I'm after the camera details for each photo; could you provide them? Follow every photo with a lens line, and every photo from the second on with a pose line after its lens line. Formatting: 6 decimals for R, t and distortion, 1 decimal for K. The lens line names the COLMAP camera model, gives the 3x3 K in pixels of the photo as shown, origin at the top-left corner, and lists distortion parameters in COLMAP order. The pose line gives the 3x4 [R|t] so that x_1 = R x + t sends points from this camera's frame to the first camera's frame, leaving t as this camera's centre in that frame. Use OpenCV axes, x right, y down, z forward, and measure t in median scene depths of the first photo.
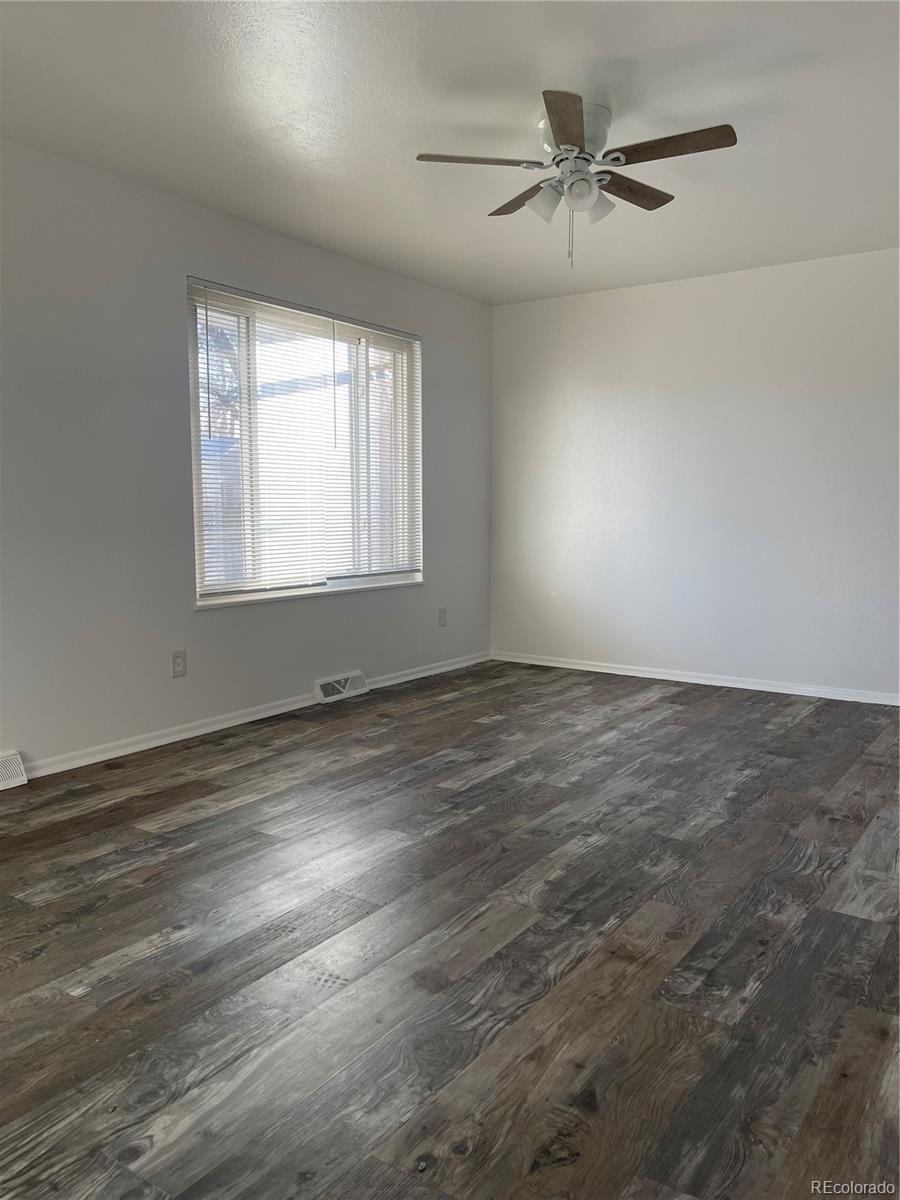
lens RADIAL K [[902.8, 0, 450.0], [0, 902.8, 600.0], [0, 0, 1]] dist [0.061847, -0.080898]
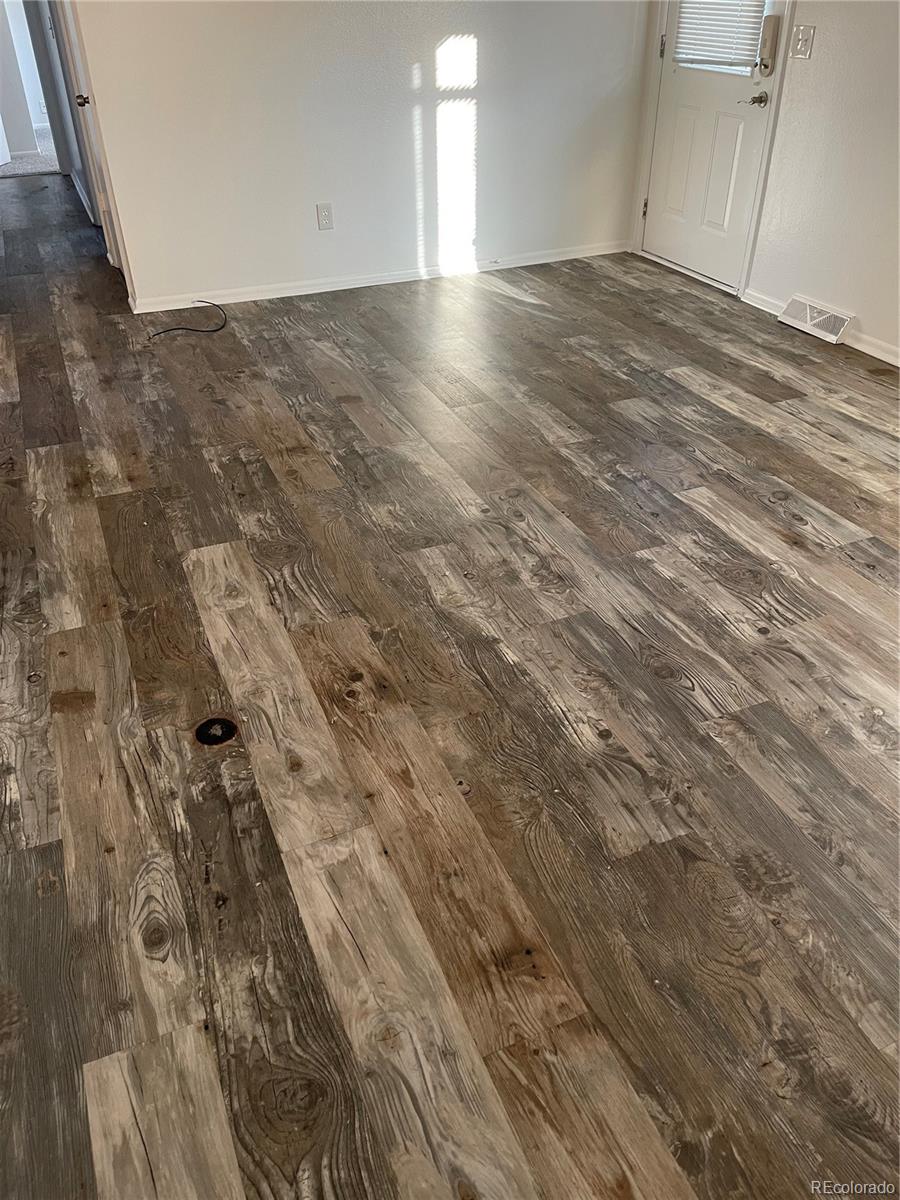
lens RADIAL K [[907.7, 0, 450.0], [0, 907.7, 600.0], [0, 0, 1]] dist [0.060652, -0.088697]
pose [[-0.538200, 0.483611, -0.690261, 0.772577], [-0.073478, 0.788951, 0.610047, -0.219252], [0.839608, 0.379047, -0.389079, 1.210991]]
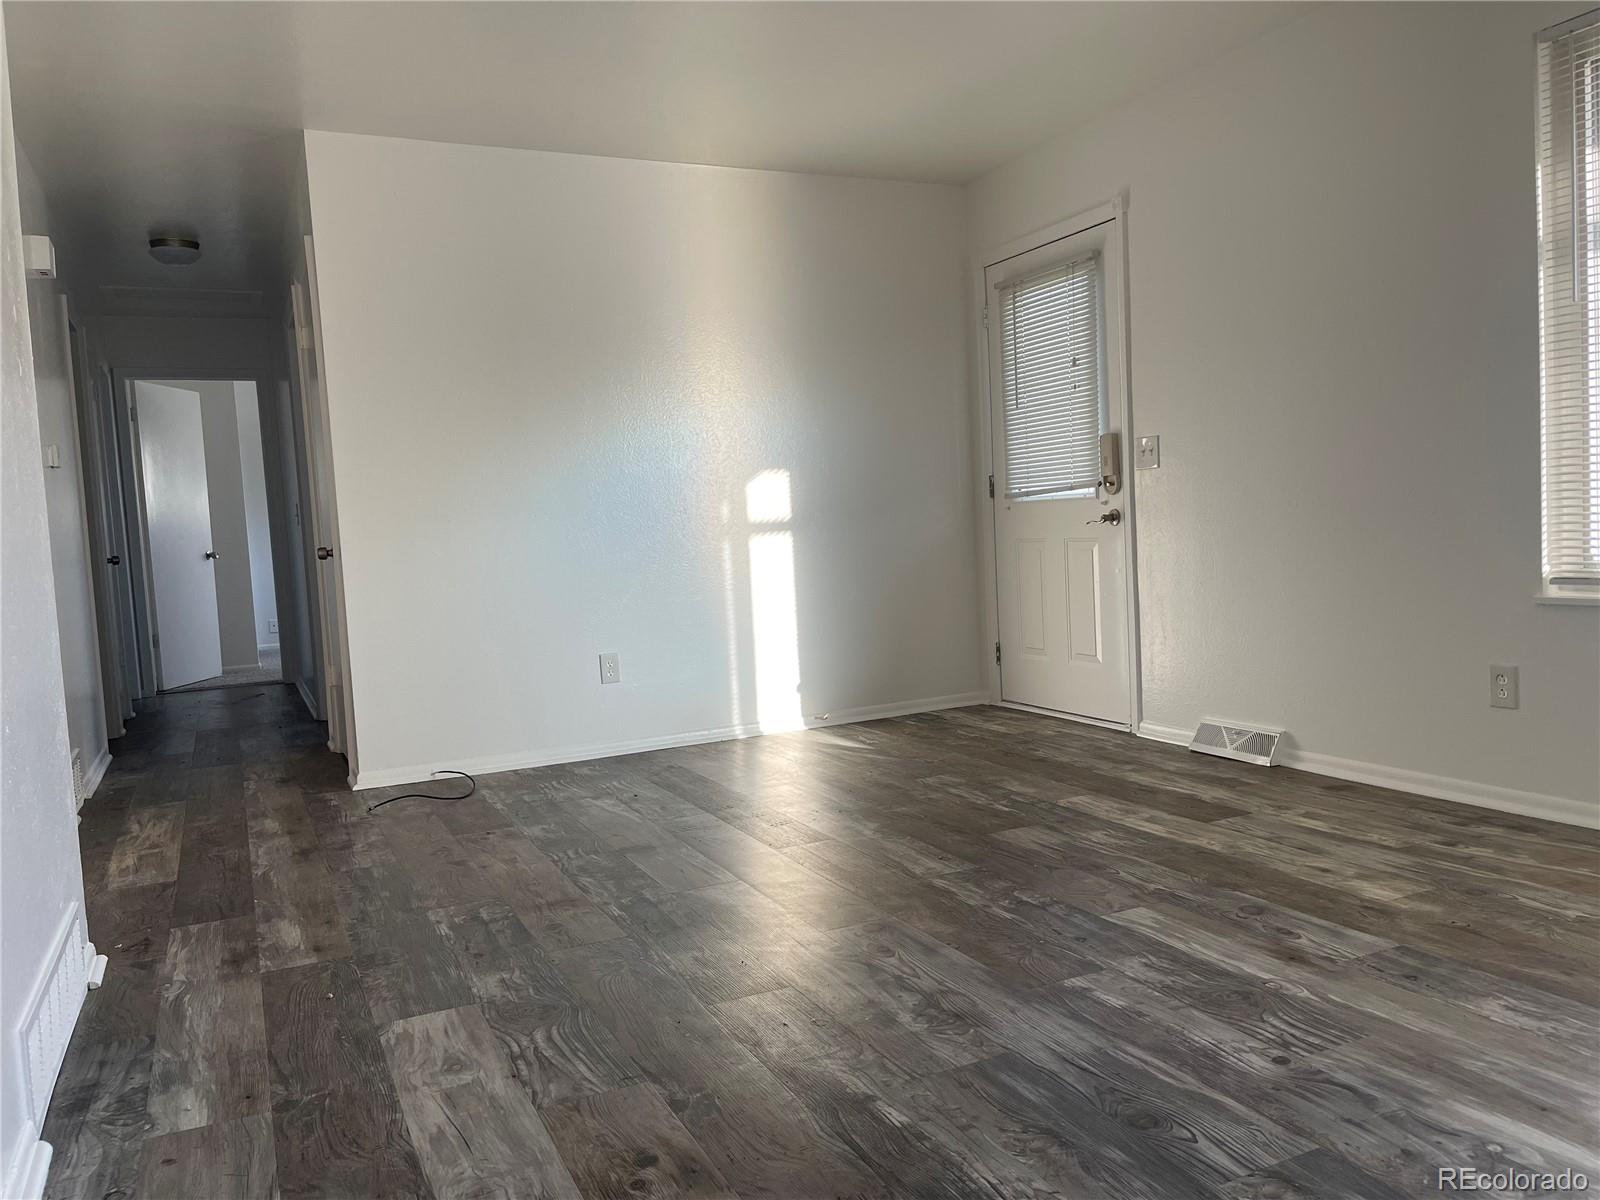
lens RADIAL K [[1203.7, 0, 800.0], [0, 1203.7, 600.0], [0, 0, 1]] dist [0.061847, -0.080898]
pose [[-0.500870, 0.083259, -0.861509, 0.789484], [-0.034000, 0.992702, 0.115705, -0.081754], [0.864854, 0.087244, -0.494384, 1.221051]]
